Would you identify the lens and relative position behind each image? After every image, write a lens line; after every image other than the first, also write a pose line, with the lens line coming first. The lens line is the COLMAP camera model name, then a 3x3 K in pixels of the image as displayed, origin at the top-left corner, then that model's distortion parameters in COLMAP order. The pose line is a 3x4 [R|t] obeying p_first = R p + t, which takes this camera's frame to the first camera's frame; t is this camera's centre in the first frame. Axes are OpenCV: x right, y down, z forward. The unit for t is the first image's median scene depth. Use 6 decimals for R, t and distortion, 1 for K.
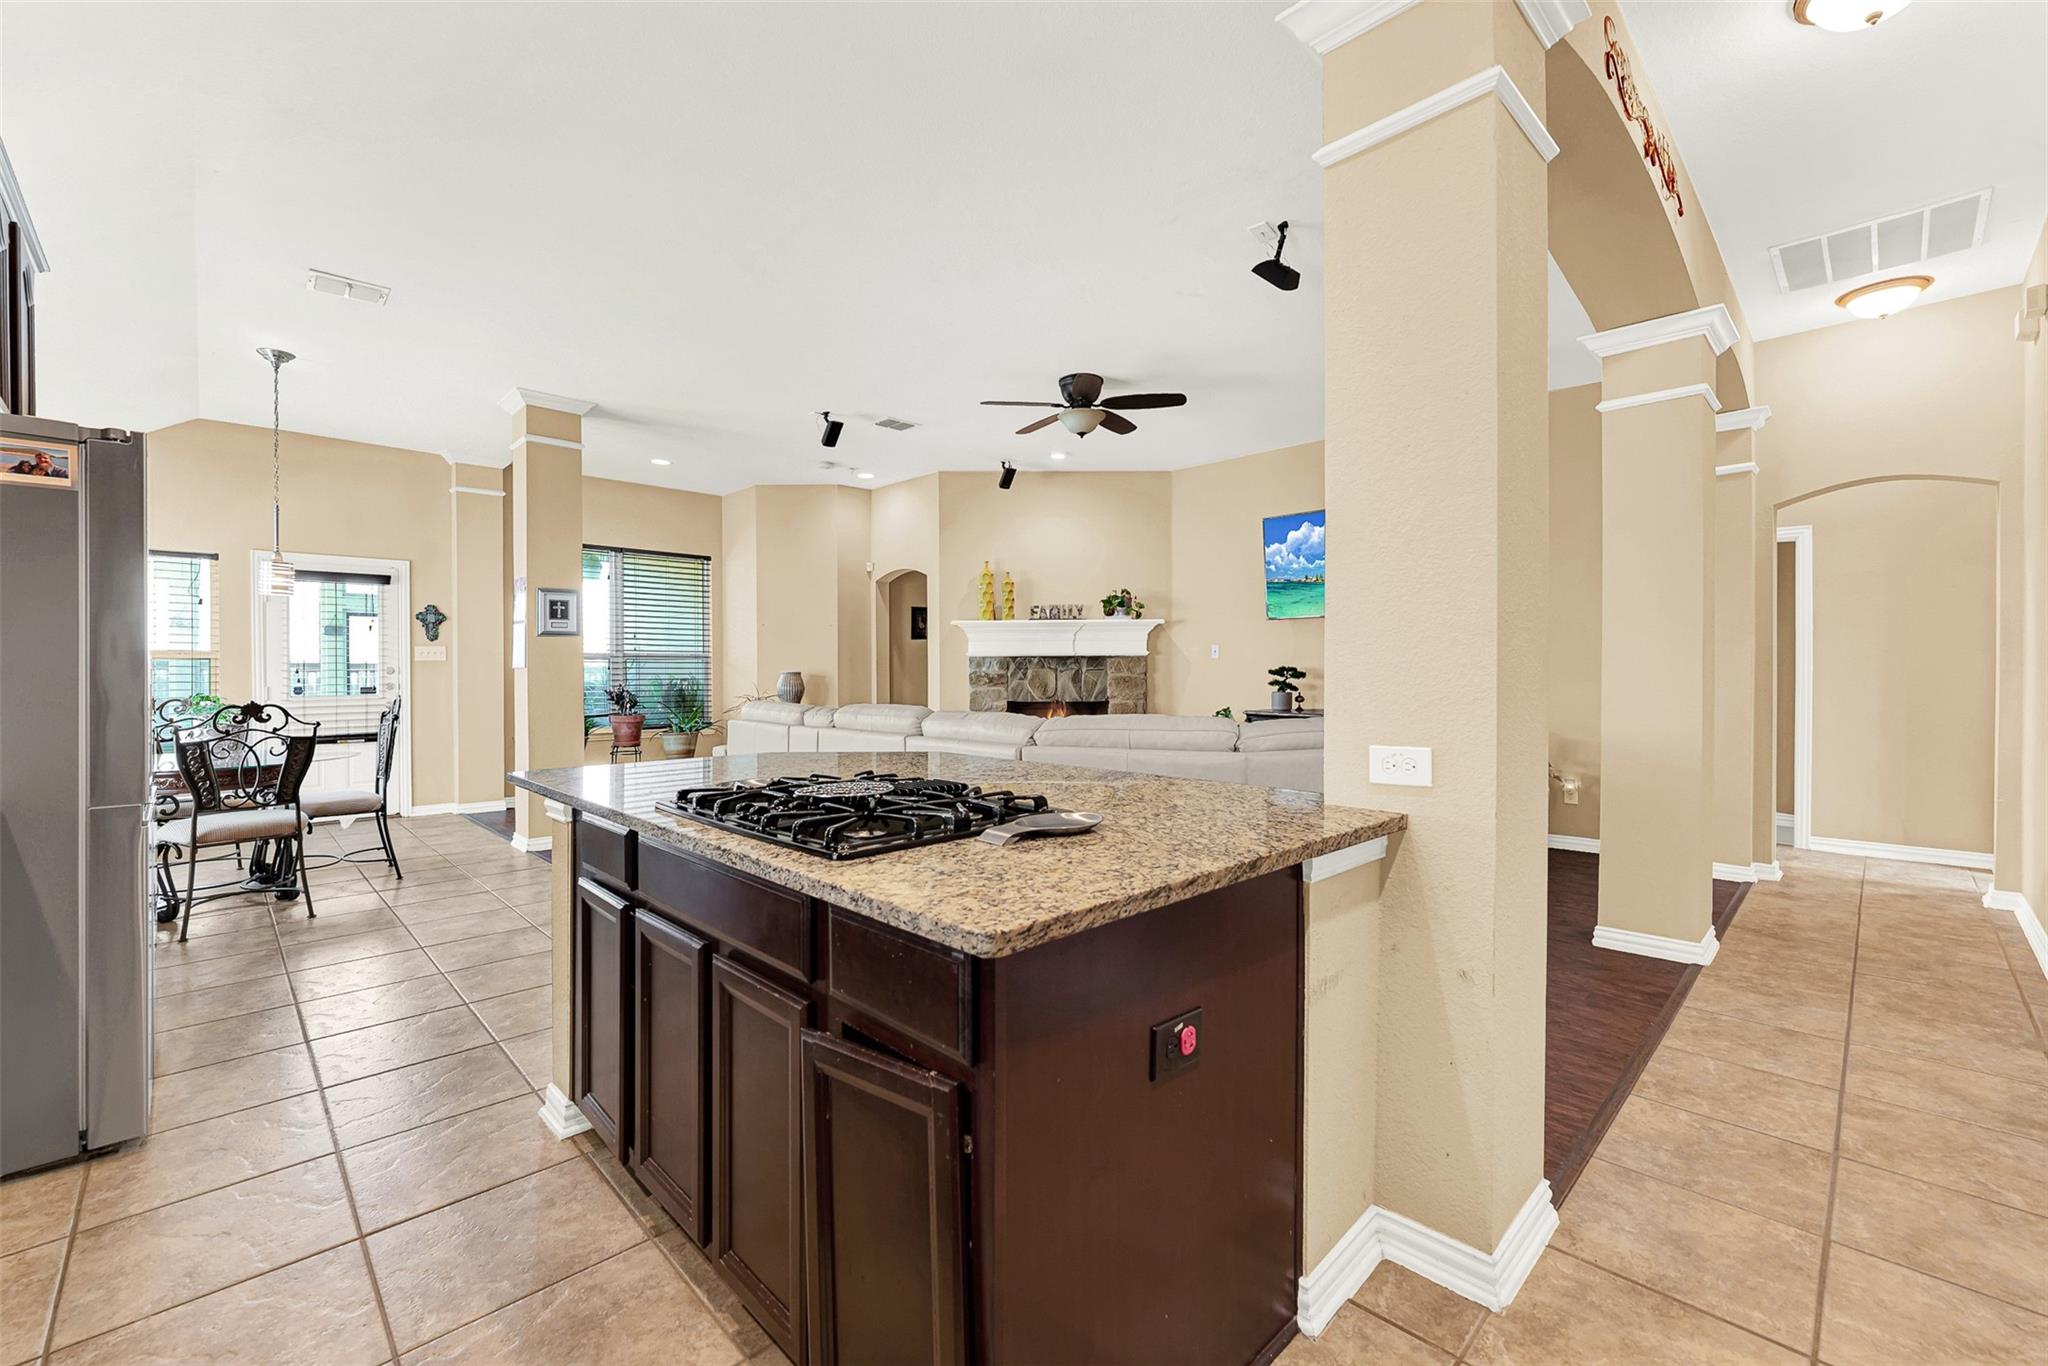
lens RADIAL K [[835.7, 0, 1025.8], [0, 835.7, 678.4], [0, 0, 1]] dist [0.000392, 0.000173]
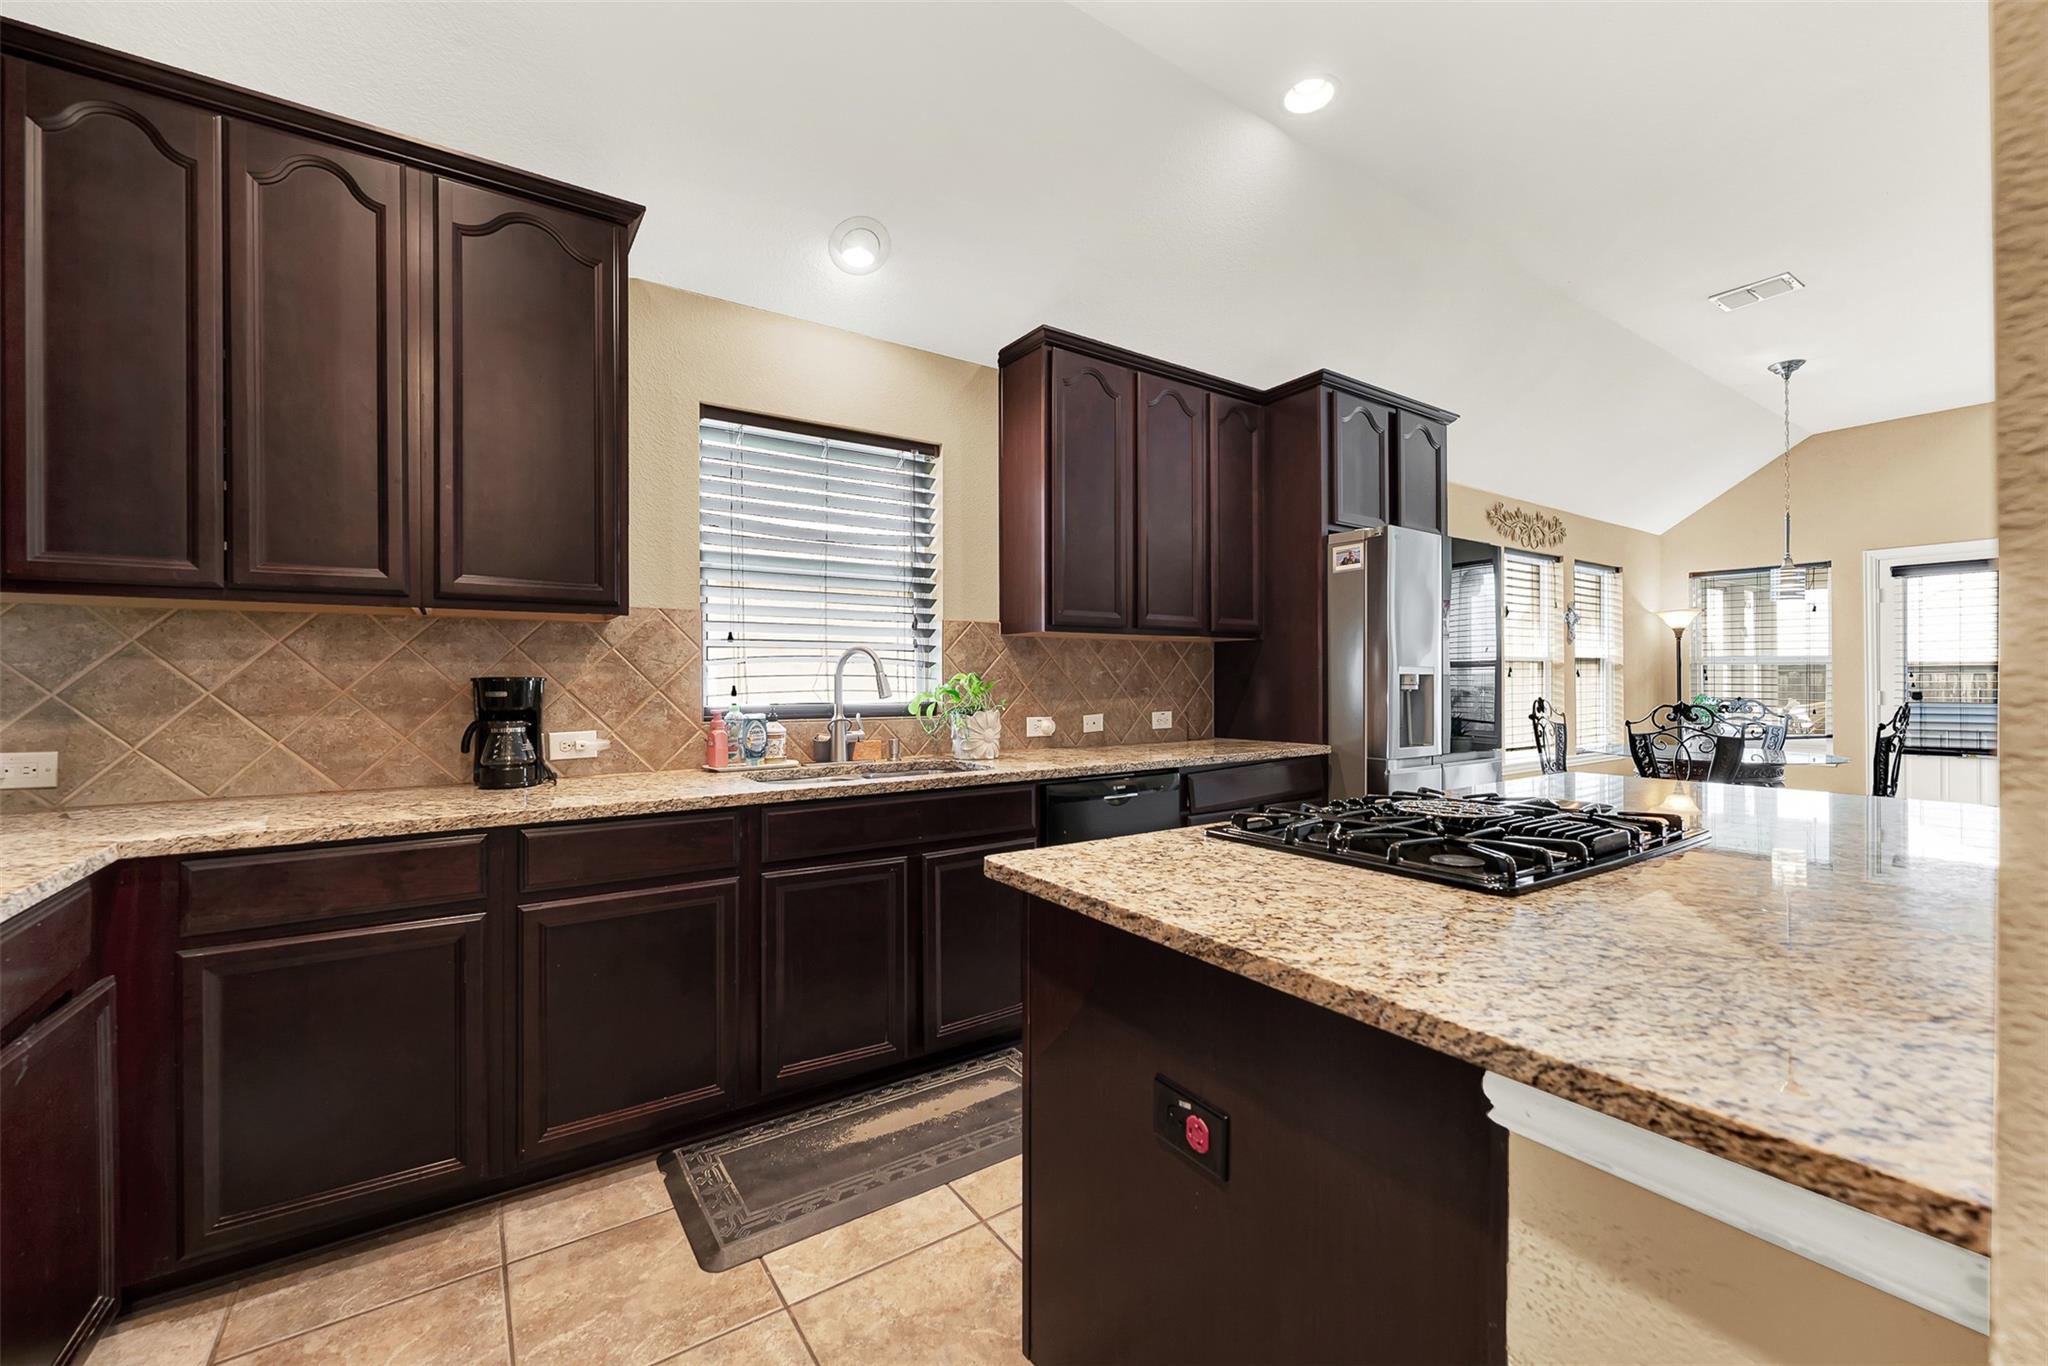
lens RADIAL K [[835.7, 0, 1025.8], [0, 835.7, 678.4], [0, 0, 1]] dist [0.000392, 0.000173]
pose [[-0.169101, 0.004190, -0.985590, 1.011059], [-0.007501, 0.999957, 0.005538, -0.012073], [0.985570, 0.008330, -0.169063, 0.960613]]
